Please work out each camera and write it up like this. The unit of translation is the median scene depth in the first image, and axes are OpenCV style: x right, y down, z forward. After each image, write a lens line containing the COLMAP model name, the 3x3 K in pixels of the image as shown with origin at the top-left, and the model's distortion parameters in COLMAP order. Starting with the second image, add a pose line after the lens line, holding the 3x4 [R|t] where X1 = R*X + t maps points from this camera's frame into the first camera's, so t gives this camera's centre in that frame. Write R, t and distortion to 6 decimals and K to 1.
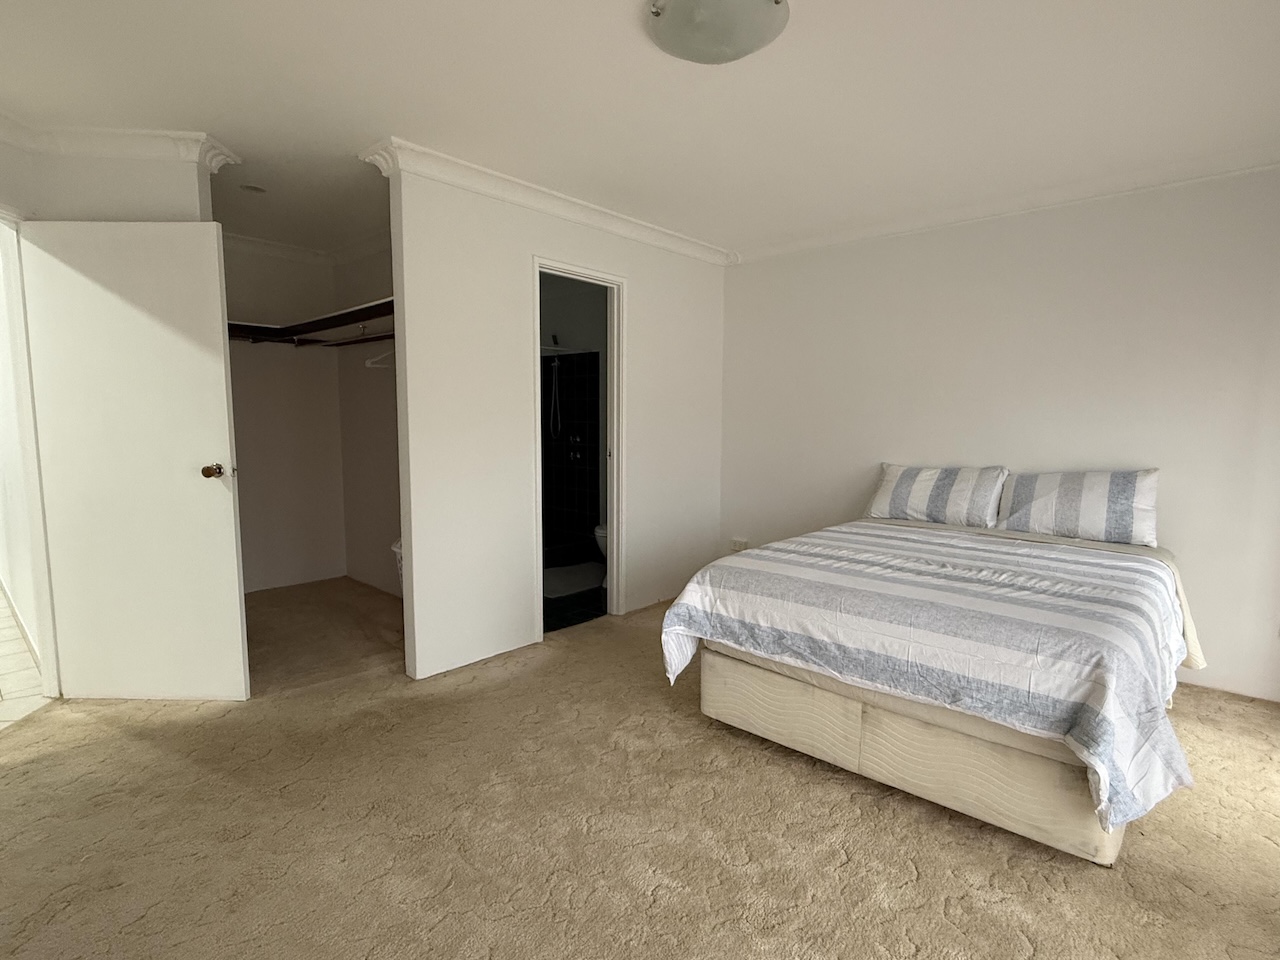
lens RADIAL K [[632.5, 0, 640.0], [0, 632.5, 480.0], [0, 0, 1]] dist [-0.000079, -0.000070]
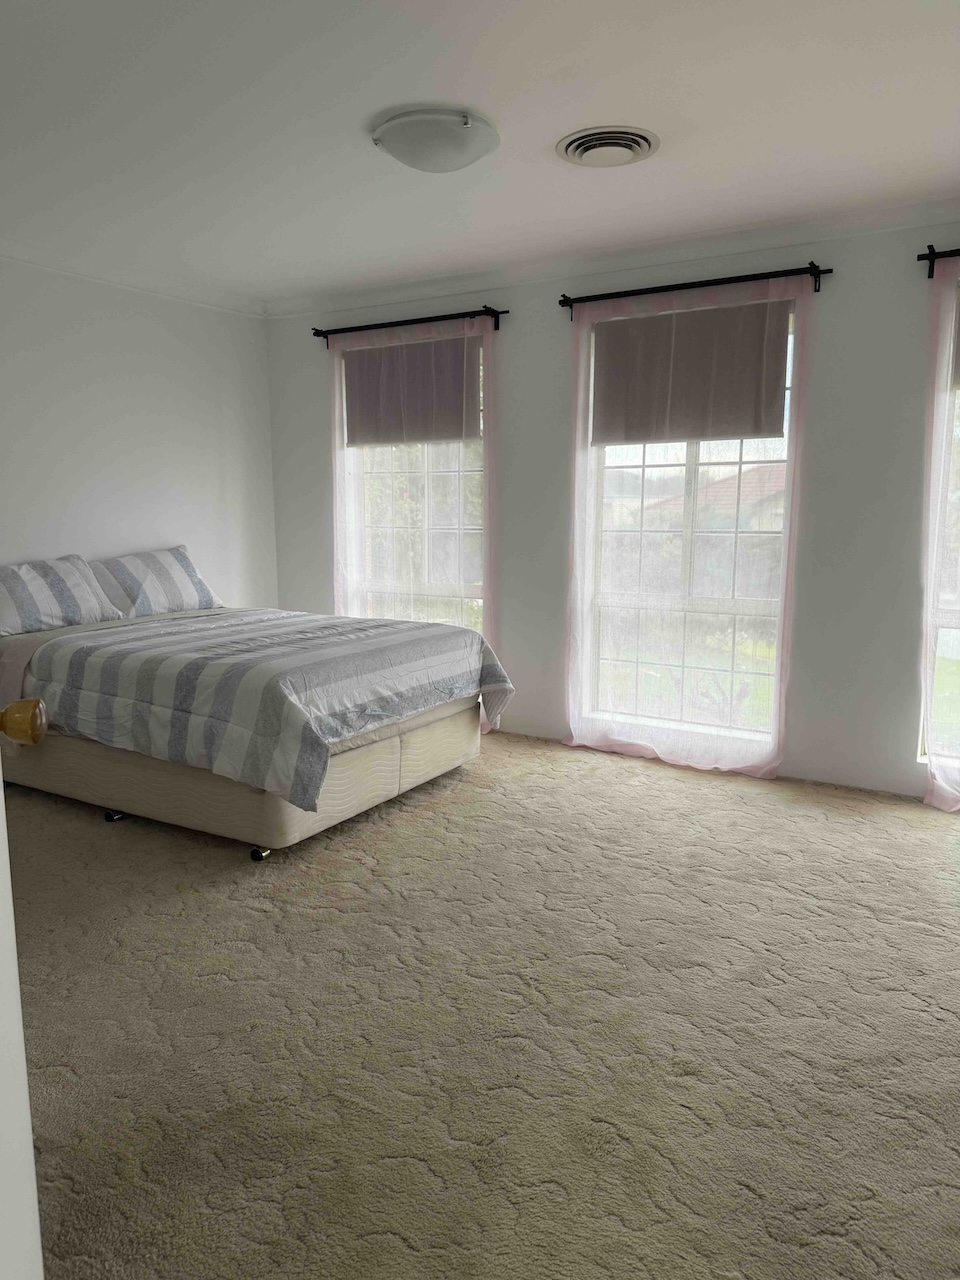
lens RADIAL K [[892.9, 0, 482.0], [0, 892.9, 644.7], [0, 0, 1]] dist [0.100053, -0.142259]
pose [[-0.177611, -0.159006, 0.971170, -1.295904], [0.096207, 0.979328, 0.177937, -0.112659], [-0.979387, 0.125037, -0.158642, 1.050685]]
